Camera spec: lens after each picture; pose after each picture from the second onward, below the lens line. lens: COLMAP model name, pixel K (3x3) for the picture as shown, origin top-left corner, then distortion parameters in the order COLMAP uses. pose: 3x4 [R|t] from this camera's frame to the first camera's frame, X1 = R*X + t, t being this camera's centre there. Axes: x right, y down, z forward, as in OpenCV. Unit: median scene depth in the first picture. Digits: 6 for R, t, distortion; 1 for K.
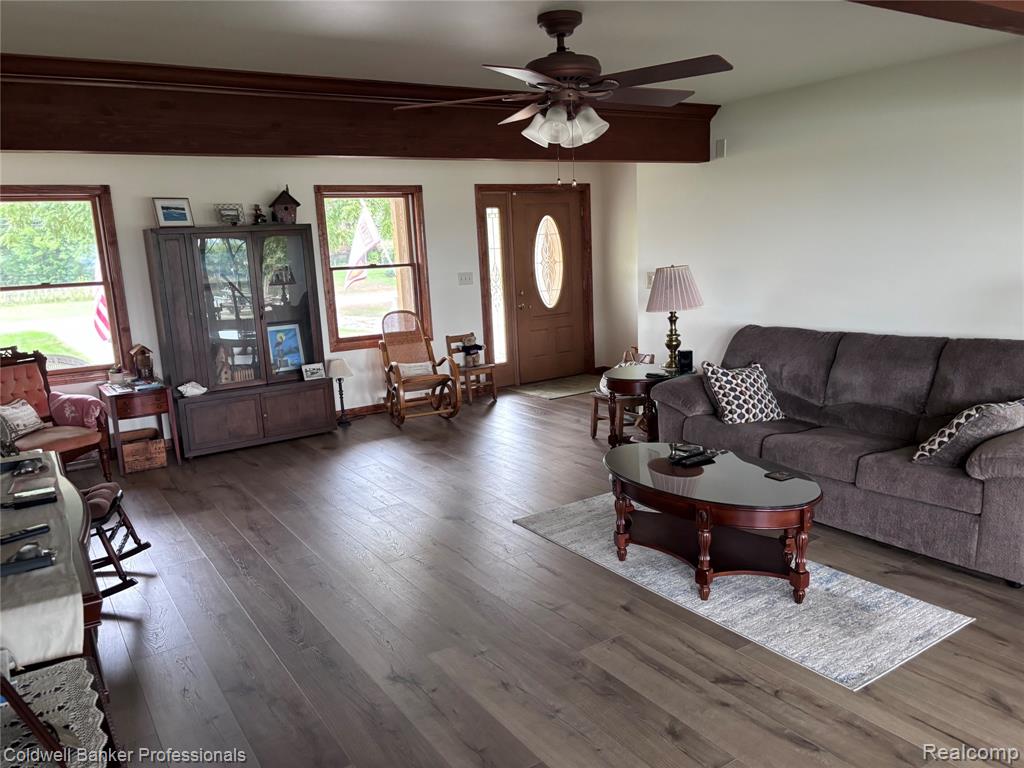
lens RADIAL K [[776.2, 0, 517.4], [0, 776.2, 391.2], [0, 0, 1]] dist [0.052548, -0.051822]
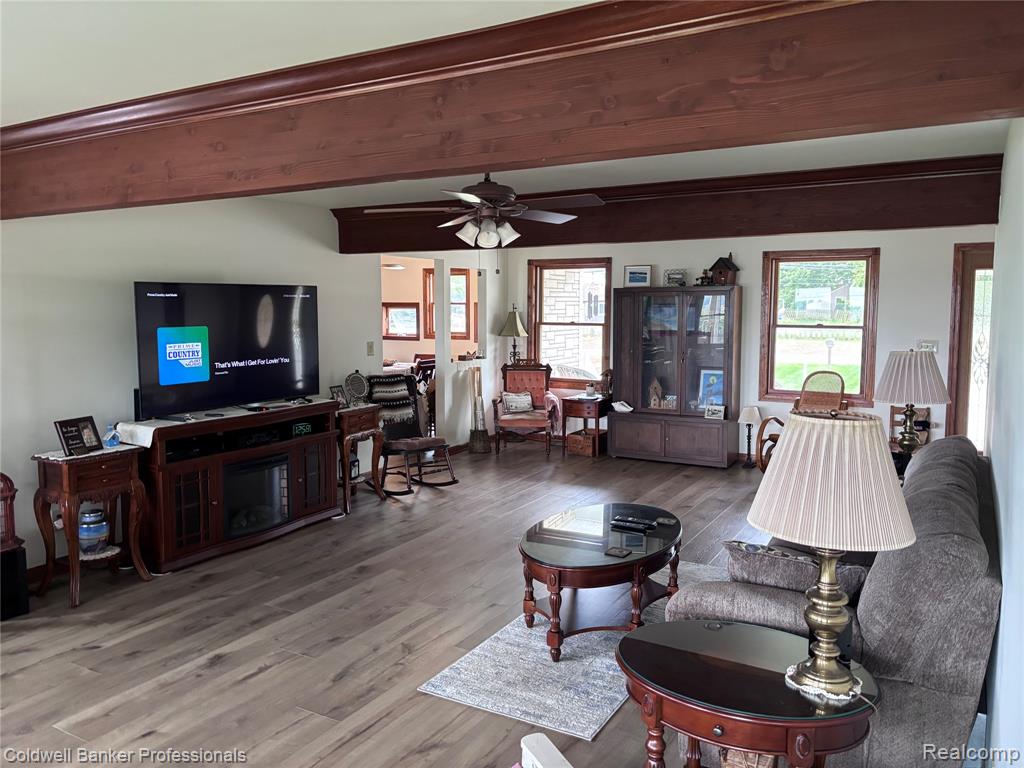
lens RADIAL K [[776.2, 0, 517.7], [0, 776.2, 378.3], [0, 0, 1]] dist [0.052548, -0.051822]
pose [[0.449254, 0.131529, -0.883669, 0.946612], [-0.195760, 0.979559, 0.046278, -0.109235], [0.871693, 0.152196, 0.465819, 0.317388]]
